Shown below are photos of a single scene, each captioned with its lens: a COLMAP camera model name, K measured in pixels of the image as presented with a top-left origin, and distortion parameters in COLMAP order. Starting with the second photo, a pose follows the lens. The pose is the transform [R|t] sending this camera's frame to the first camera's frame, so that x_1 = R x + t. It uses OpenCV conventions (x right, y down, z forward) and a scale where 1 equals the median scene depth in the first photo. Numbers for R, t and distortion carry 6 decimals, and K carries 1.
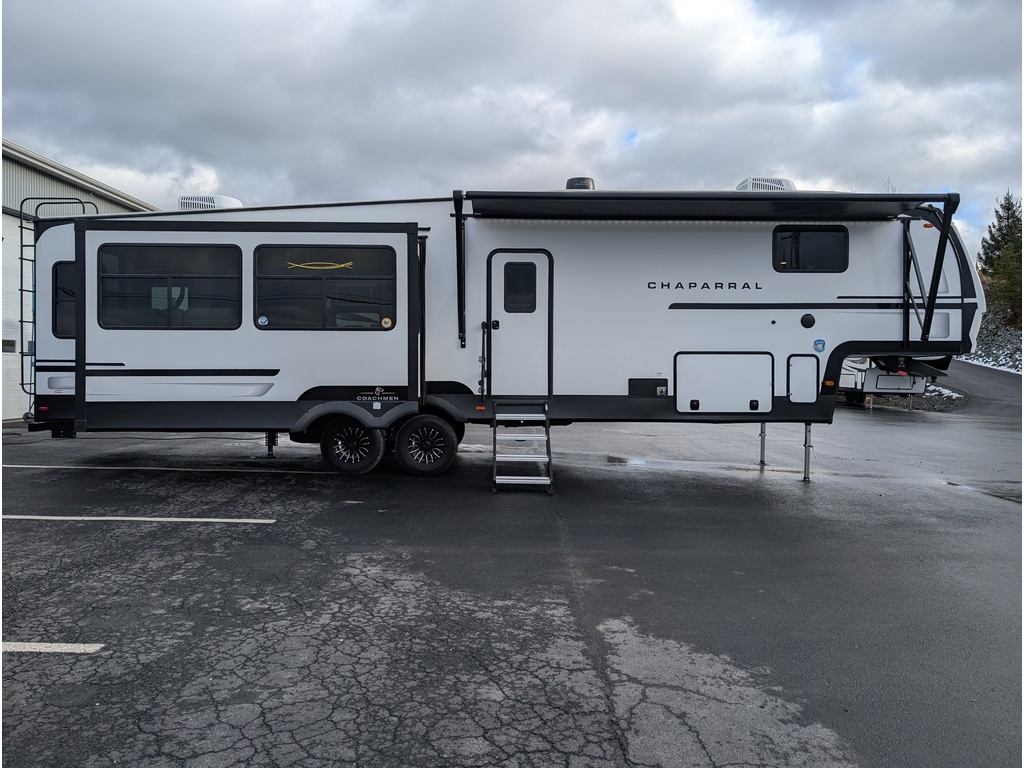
lens RADIAL K [[729.3, 0, 512.0], [0, 729.3, 384.0], [0, 0, 1]] dist [0.015039, 0.000983]
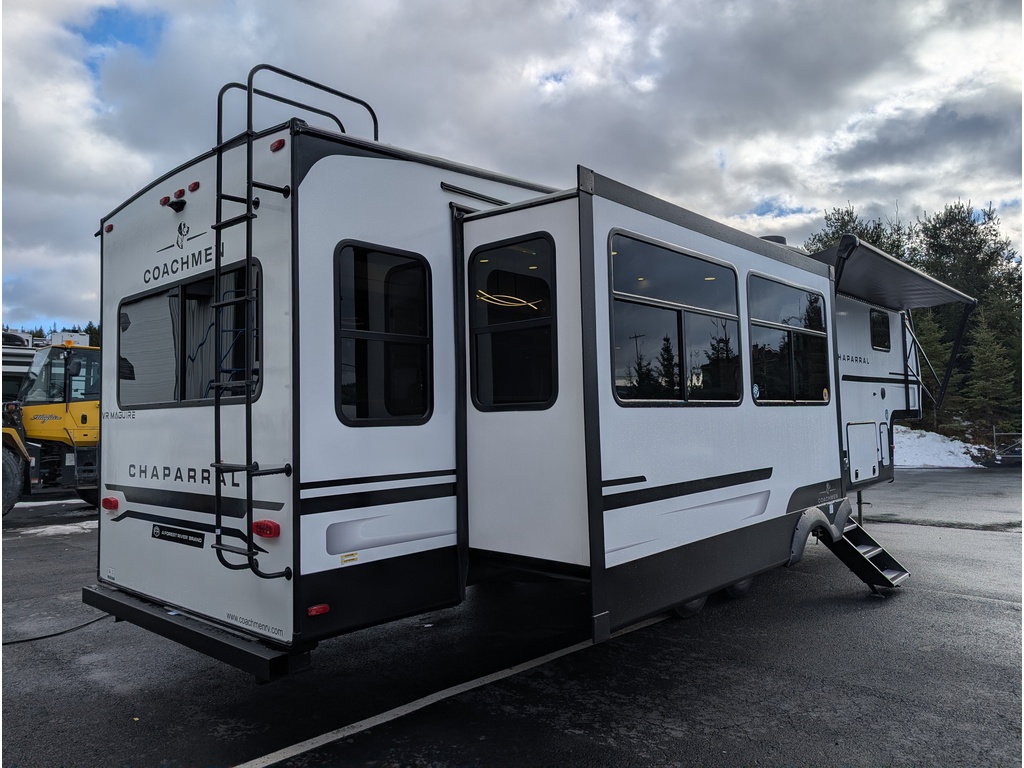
lens RADIAL K [[729.3, 0, 512.0], [0, 729.3, 384.0], [0, 0, 1]] dist [0.015039, 0.000983]
pose [[0.680515, 0.015159, 0.732577, -0.838731], [0.039392, 0.997583, -0.057234, -0.057599], [-0.731675, 0.067806, 0.678273, 0.645808]]
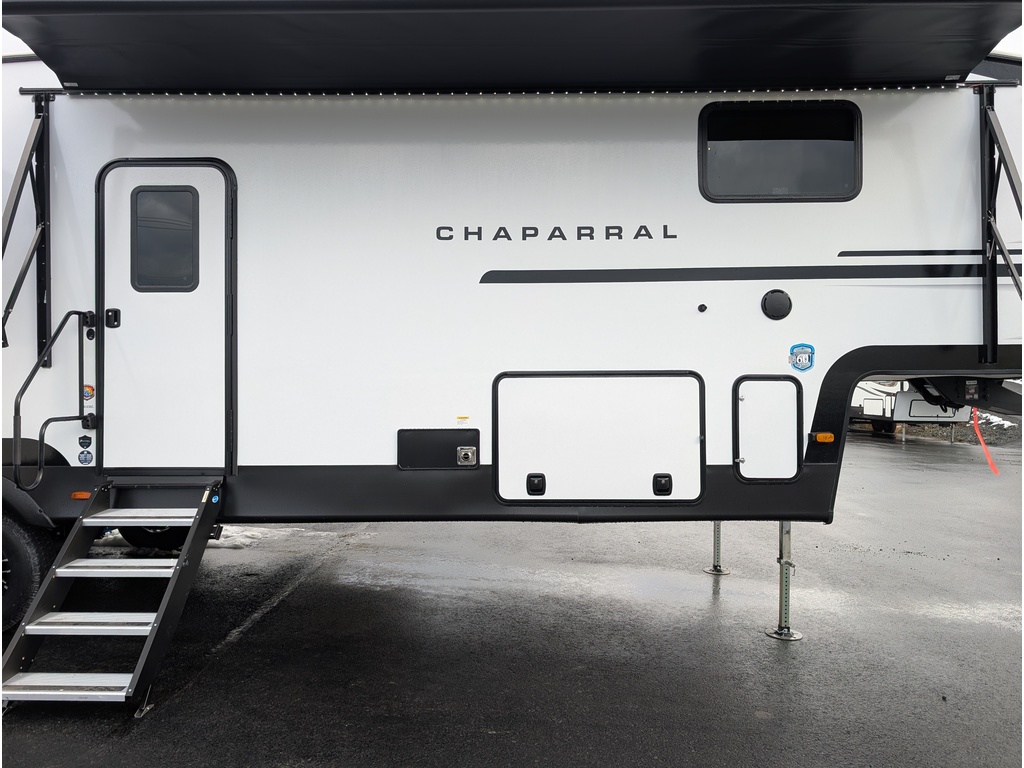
lens RADIAL K [[742.7, 0, 512.0], [0, 742.7, 384.0], [0, 0, 1]] dist [0.035983, -0.002497]
pose [[0.999743, -0.007685, -0.021325, 0.244860], [0.006991, 0.999449, -0.032453, -0.020788], [0.021563, 0.032295, 0.999246, 0.517997]]
